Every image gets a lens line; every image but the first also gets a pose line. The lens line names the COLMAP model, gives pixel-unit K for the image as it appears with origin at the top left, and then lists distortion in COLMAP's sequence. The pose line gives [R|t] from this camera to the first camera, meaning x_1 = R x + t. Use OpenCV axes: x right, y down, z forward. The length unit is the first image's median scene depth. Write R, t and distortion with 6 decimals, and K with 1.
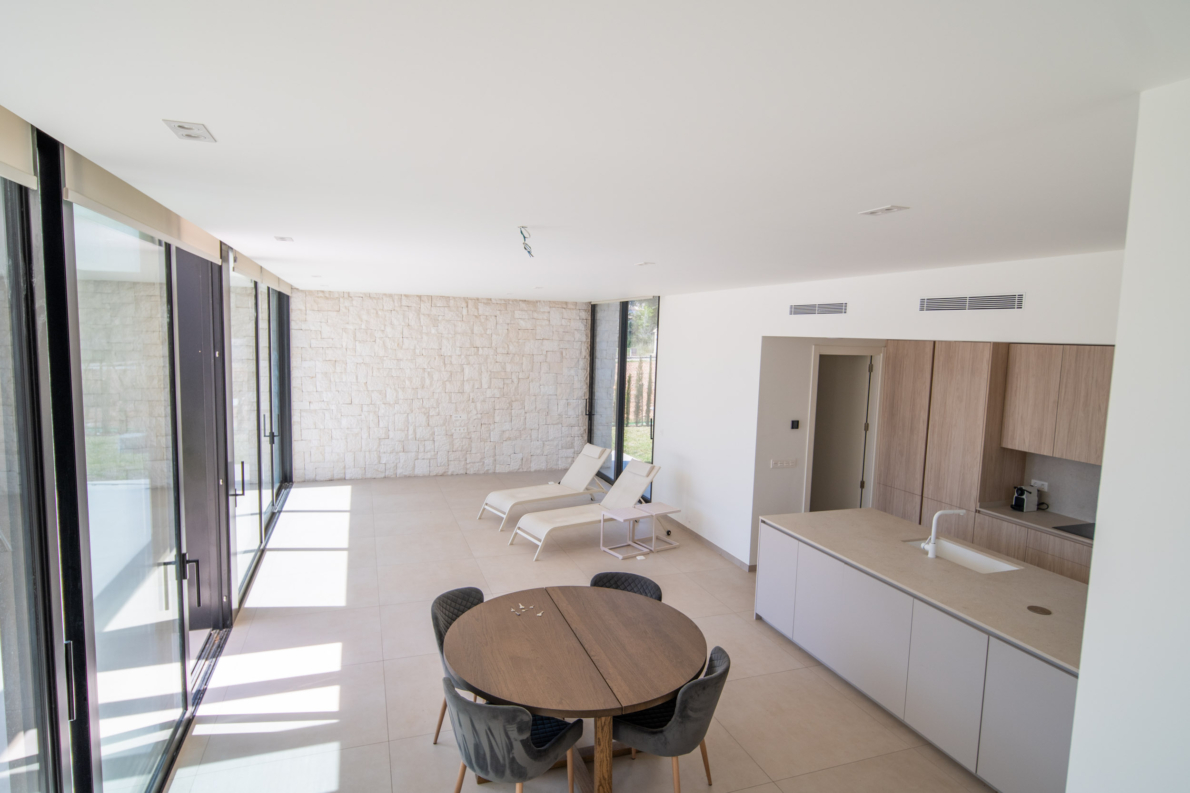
lens RADIAL K [[631.0, 0, 597.2], [0, 631.0, 399.9], [0, 0, 1]] dist [-0.011141, 0.005488]
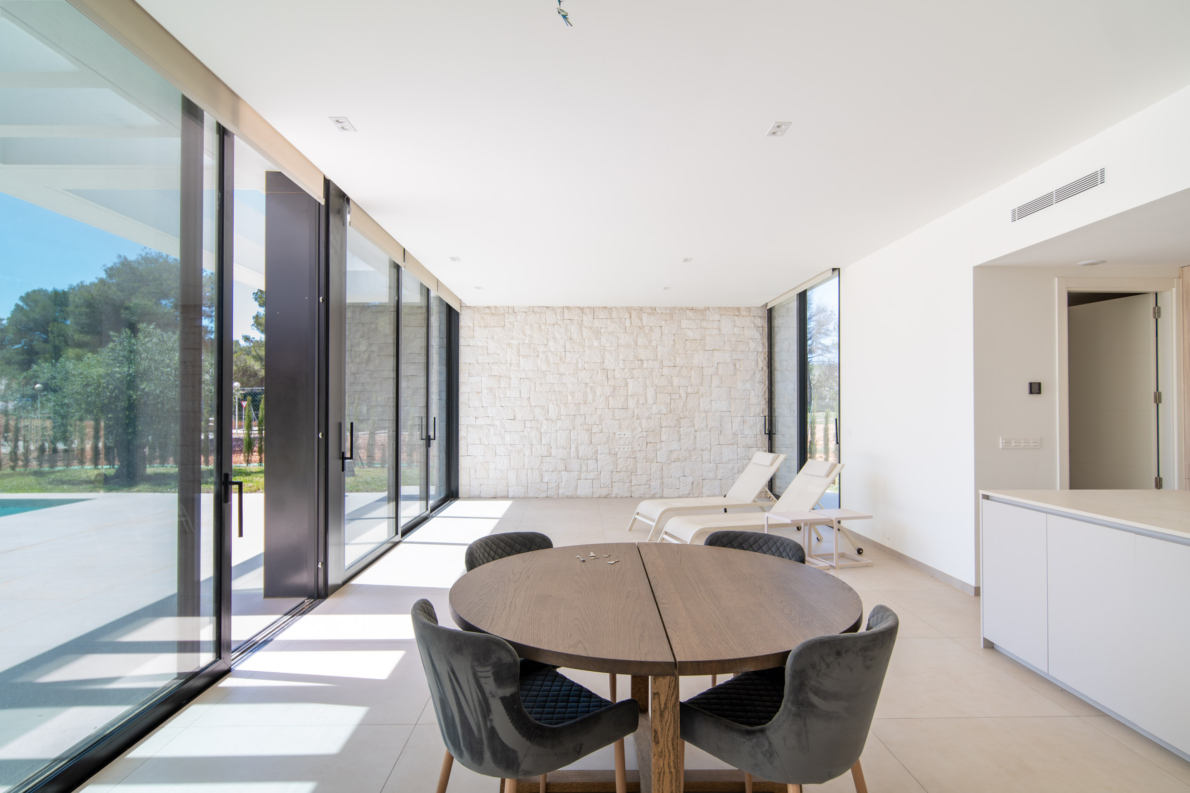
lens RADIAL K [[631.0, 0, 595.7], [0, 631.0, 393.4], [0, 0, 1]] dist [-0.011141, 0.005488]
pose [[0.949520, -0.033946, -0.311864, 0.049236], [-0.002151, 0.993400, -0.114681, 0.100131], [0.313699, 0.109563, 0.943180, 0.134794]]
